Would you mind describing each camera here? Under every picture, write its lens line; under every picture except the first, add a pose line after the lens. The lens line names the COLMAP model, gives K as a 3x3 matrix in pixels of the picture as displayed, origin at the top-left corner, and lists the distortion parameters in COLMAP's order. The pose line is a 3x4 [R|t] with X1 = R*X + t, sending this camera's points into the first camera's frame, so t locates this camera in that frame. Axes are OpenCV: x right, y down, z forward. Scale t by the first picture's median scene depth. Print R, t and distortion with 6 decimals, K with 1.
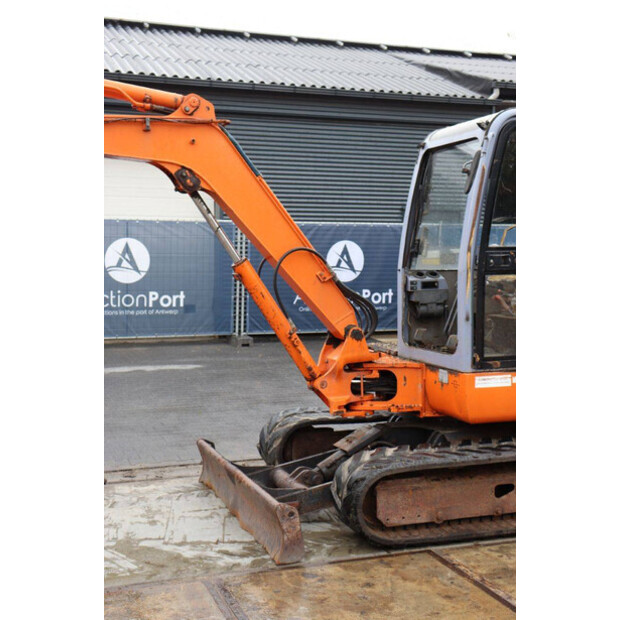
lens RADIAL K [[883.3, 0, 299.8], [0, 883.3, 305.8], [0, 0, 1]] dist [0.081086, 0.000000]
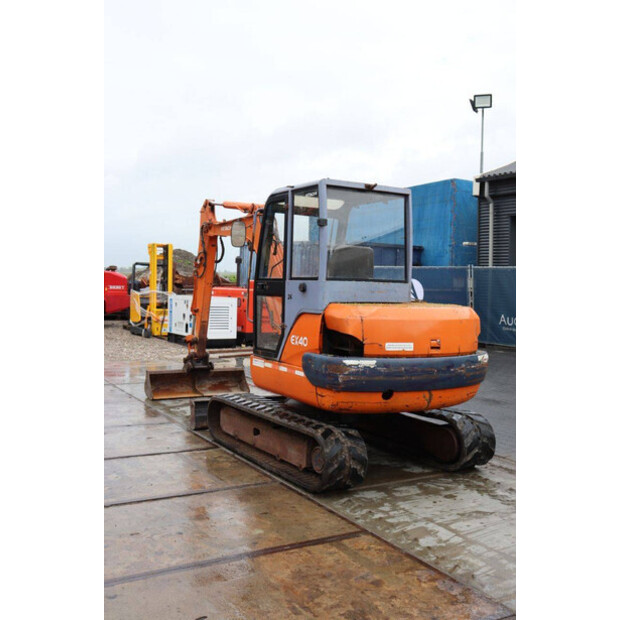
lens RADIAL K [[679.0, 0, 314.2], [0, 679.0, 306.1], [0, 0, 1]] dist [-0.026482, 0.000000]
pose [[0.195542, 0.038900, -0.979923, 1.337830], [-0.087953, 0.995882, 0.021982, -0.048459], [0.976743, 0.081889, 0.198158, 0.793749]]
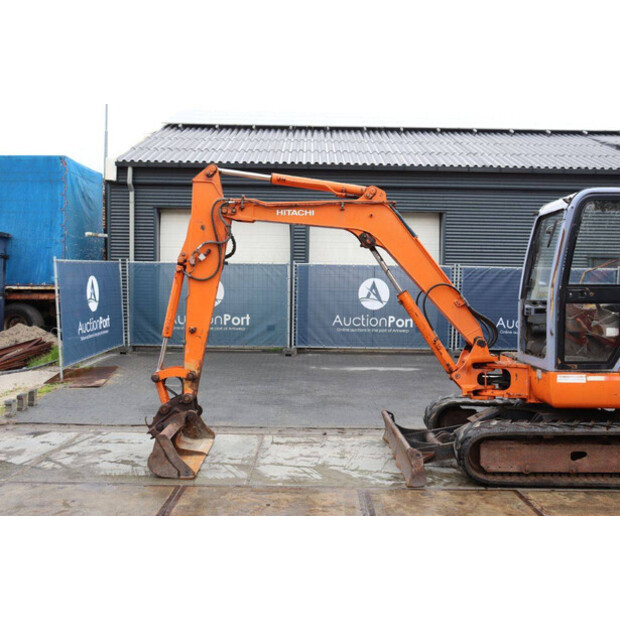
lens RADIAL K [[679.0, 0, 311.7], [0, 679.0, 307.0], [0, 0, 1]] dist [-0.026482, 0.000000]
pose [[0.943888, 0.020457, -0.329630, 0.168423], [-0.032364, 0.999005, -0.030673, 0.016295], [0.328675, 0.039620, 0.943612, -0.154319]]
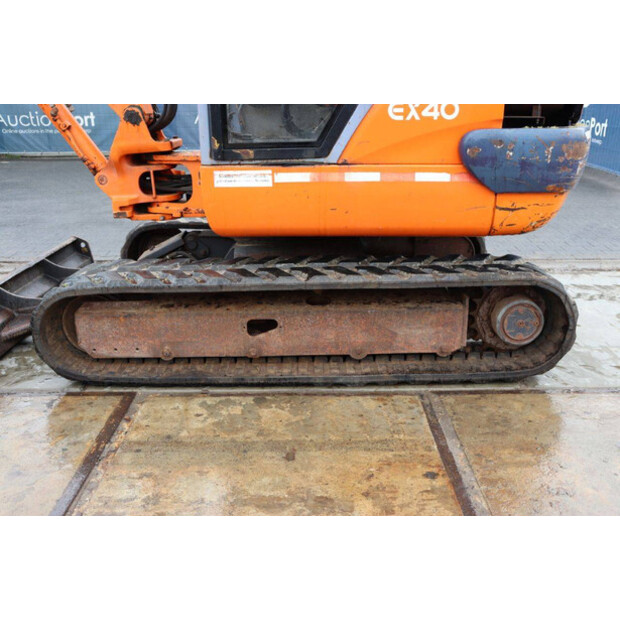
lens RADIAL K [[622.3, 0, 314.9], [0, 622.3, 301.4], [0, 0, 1]] dist [-0.021430, 0.000000]
pose [[0.944870, 0.095304, -0.313270, 0.408467], [-0.015109, 0.968377, 0.249032, 0.052115], [0.327097, -0.230569, 0.916431, 0.508535]]
